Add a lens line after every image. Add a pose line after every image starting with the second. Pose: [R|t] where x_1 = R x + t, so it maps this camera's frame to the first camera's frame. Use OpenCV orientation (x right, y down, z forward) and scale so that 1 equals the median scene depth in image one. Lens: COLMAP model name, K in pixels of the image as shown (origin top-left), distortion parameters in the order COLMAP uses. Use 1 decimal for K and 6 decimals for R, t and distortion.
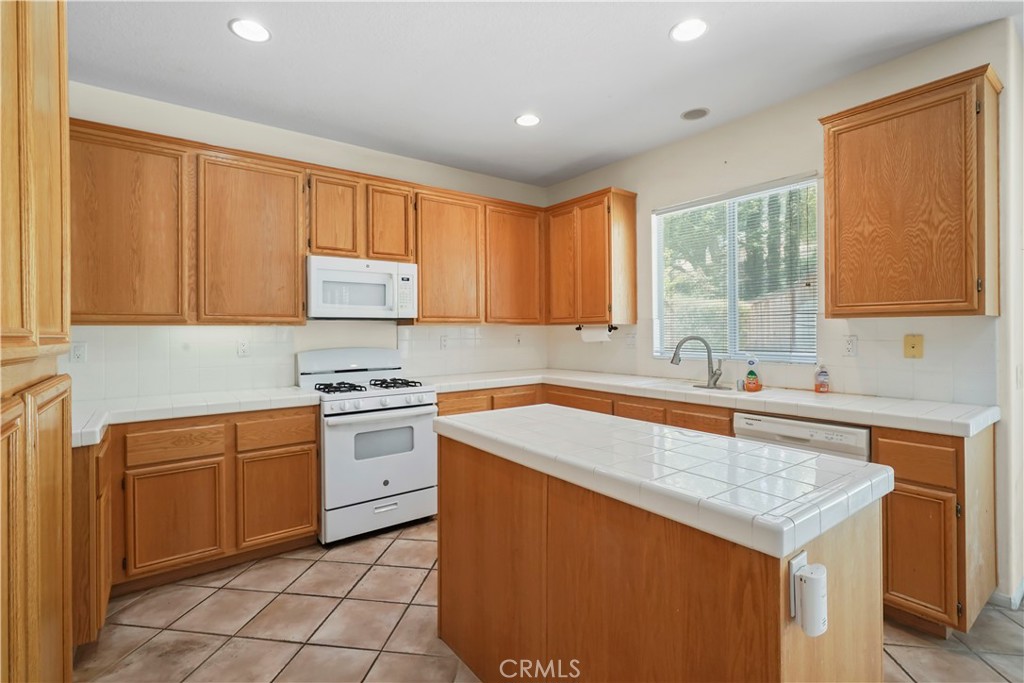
lens RADIAL K [[475.2, 0, 502.9], [0, 475.2, 328.3], [0, 0, 1]] dist [-0.005250, -0.000019]
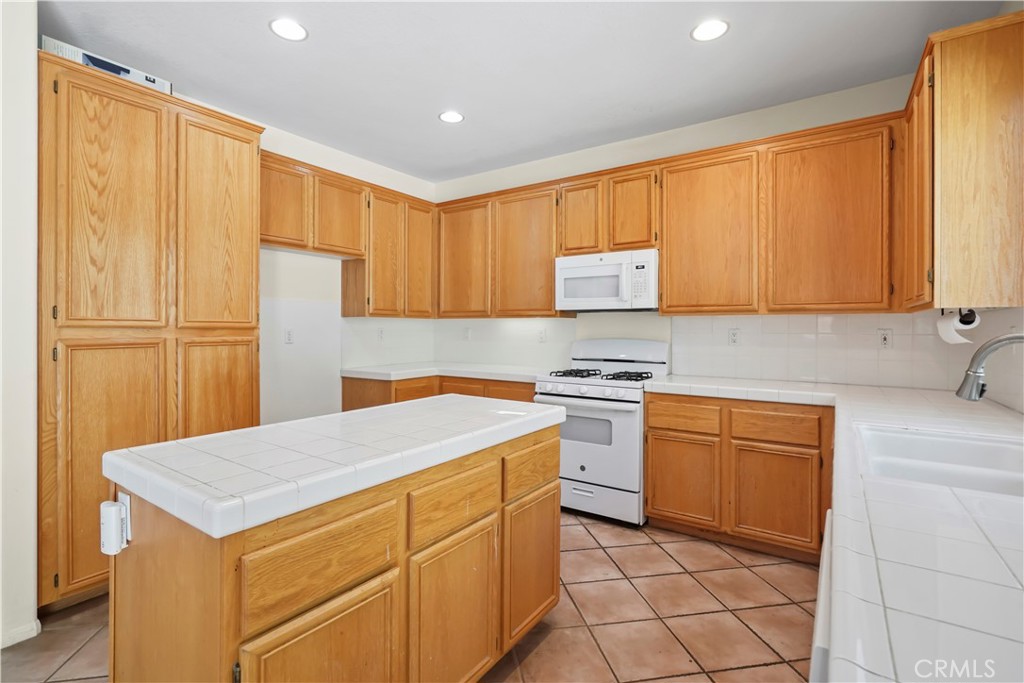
lens RADIAL K [[475.2, 0, 502.9], [0, 475.2, 328.3], [0, 0, 1]] dist [-0.005250, -0.000019]
pose [[0.328270, 0.011822, -0.944510, 0.592524], [0.000307, 0.999920, 0.012622, 0.005415], [0.944584, -0.004434, 0.328240, 0.435089]]
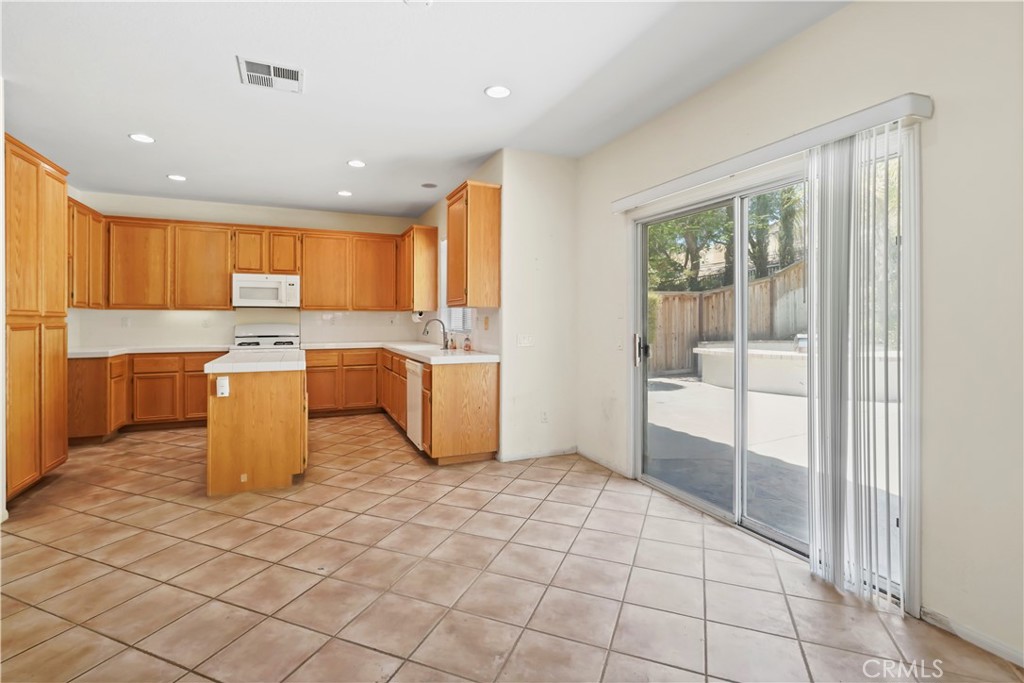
lens RADIAL K [[478.8, 0, 497.2], [0, 478.8, 317.8], [0, 0, 1]] dist [-0.001116, 0.000161]
pose [[0.972902, 0.009028, -0.231042, 0.939845], [-0.008022, 0.999954, 0.005296, 0.003531], [0.231079, -0.003299, 0.972929, -0.539995]]
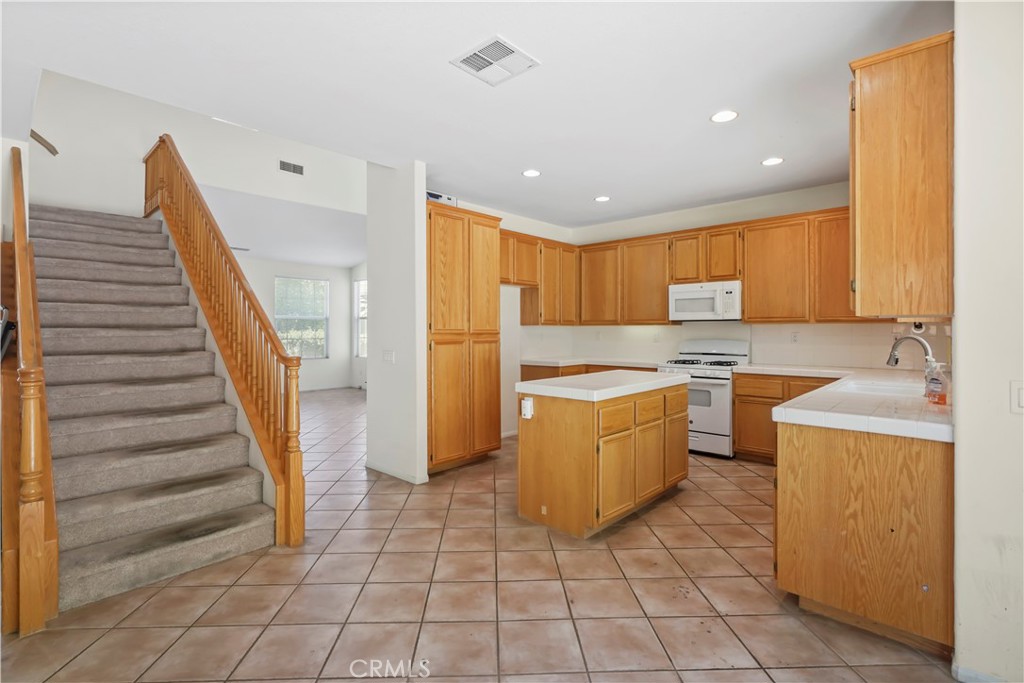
lens RADIAL K [[477.9, 0, 509.1], [0, 477.9, 329.0], [0, 0, 1]] dist [0.000153, -0.000066]
pose [[0.196108, 0.007788, -0.980551, 1.083519], [0.005994, 0.999940, 0.009141, -0.010194], [0.980564, -0.007670, 0.196050, 0.062013]]
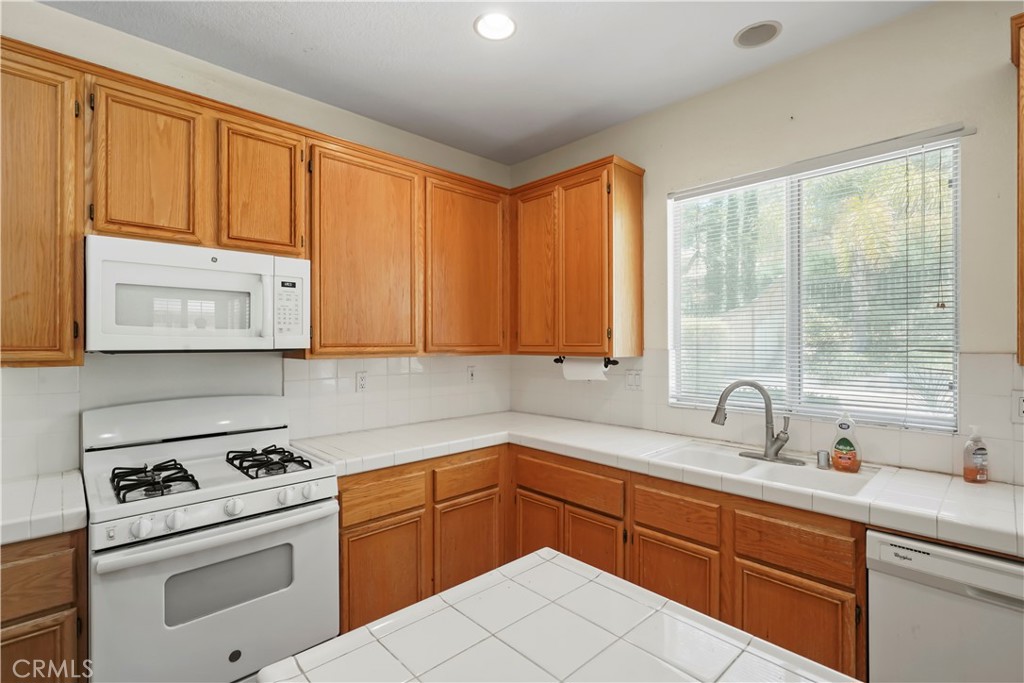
lens RADIAL K [[471.9, 0, 505.2], [0, 471.9, 340.4], [0, 0, 1]] dist [-0.002795, 0.000378]
pose [[0.992337, 0.006896, 0.123368, -0.006559], [-0.006965, 0.999976, 0.000127, -0.034403], [-0.123364, -0.000985, 0.992361, 0.374663]]
